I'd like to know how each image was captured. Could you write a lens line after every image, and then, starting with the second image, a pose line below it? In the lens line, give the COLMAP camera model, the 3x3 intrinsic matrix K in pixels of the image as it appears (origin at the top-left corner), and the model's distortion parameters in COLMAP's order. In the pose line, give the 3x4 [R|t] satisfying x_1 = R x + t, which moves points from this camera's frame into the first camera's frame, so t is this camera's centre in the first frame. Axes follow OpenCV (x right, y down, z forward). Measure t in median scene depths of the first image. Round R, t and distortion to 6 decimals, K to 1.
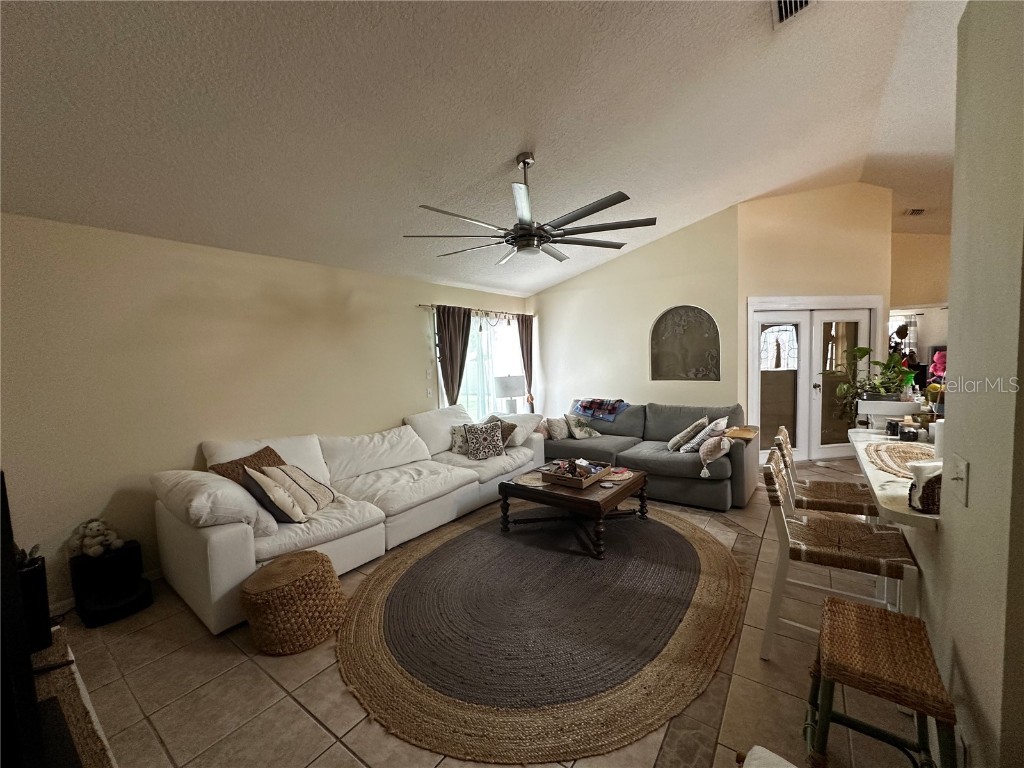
lens RADIAL K [[407.8, 0, 507.7], [0, 407.8, 386.6], [0, 0, 1]] dist [-0.003263, 0.001009]
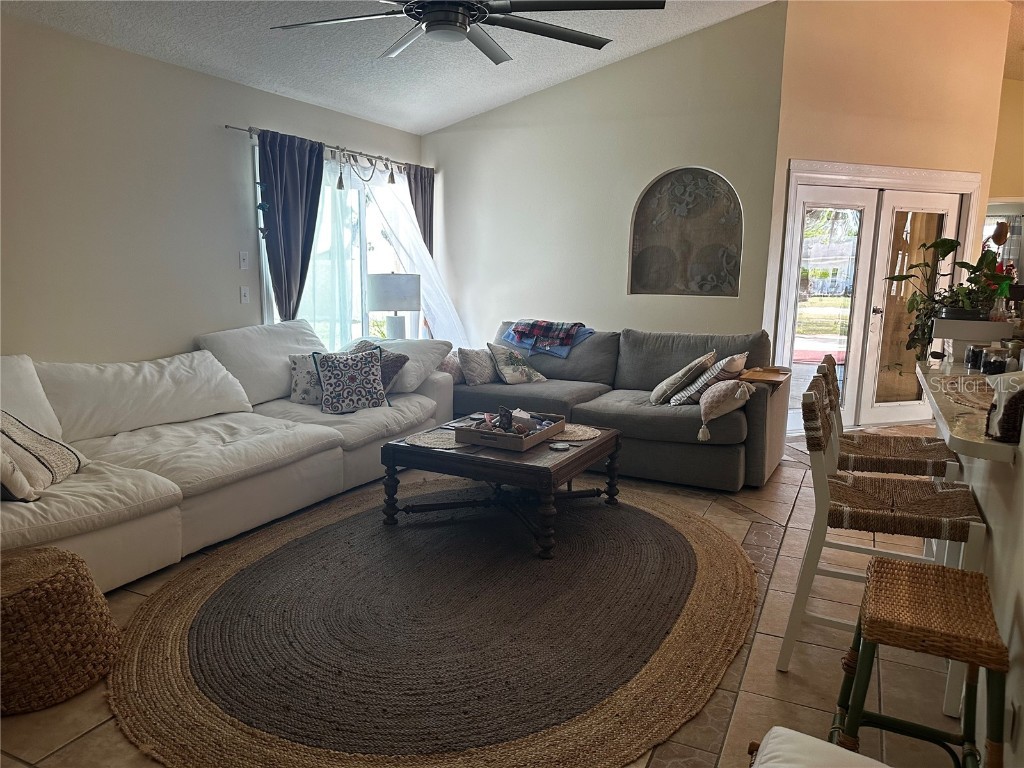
lens RADIAL K [[724.4, 0, 505.5], [0, 724.4, 393.1], [0, 0, 1]] dist [0.052604, -0.061495]
pose [[0.982250, 0.019842, 0.186525, -0.052236], [-0.038992, 0.994267, 0.099567, 0.063159], [-0.183480, -0.105073, 0.977392, -0.058687]]
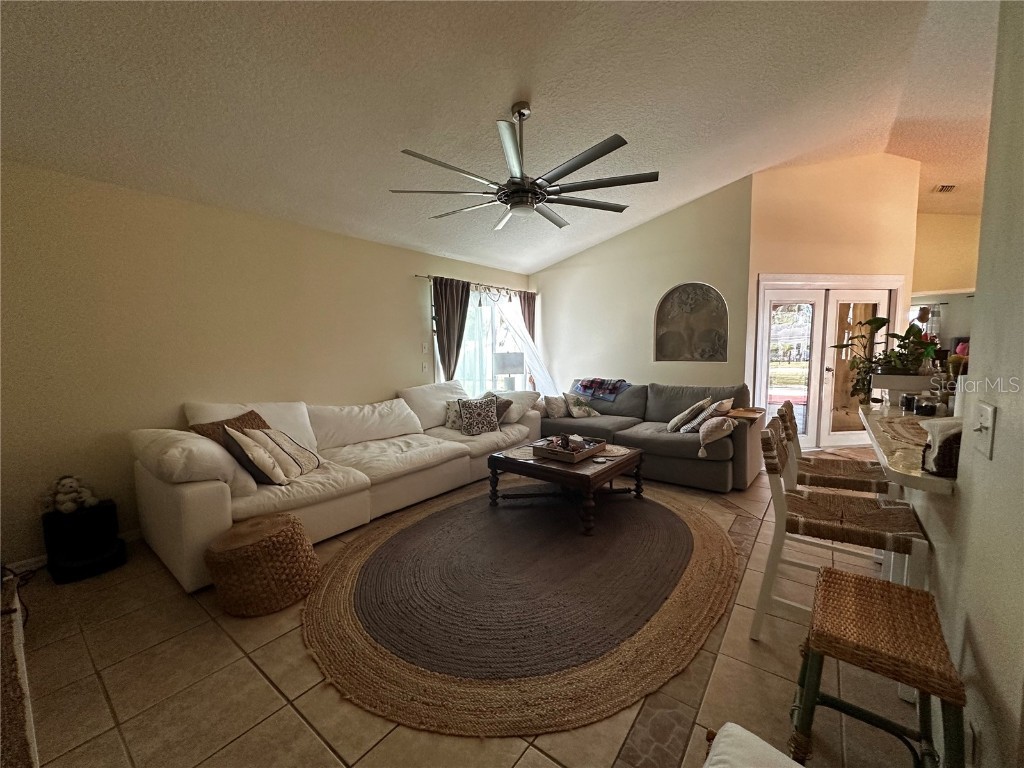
lens RADIAL K [[407.8, 0, 507.6], [0, 407.8, 386.0], [0, 0, 1]] dist [-0.003263, 0.001009]
pose [[0.999403, 0.025143, -0.023692, 0.053859], [-0.024589, 0.999424, 0.023368, 0.059052], [0.024266, -0.022772, 0.999446, 0.051491]]
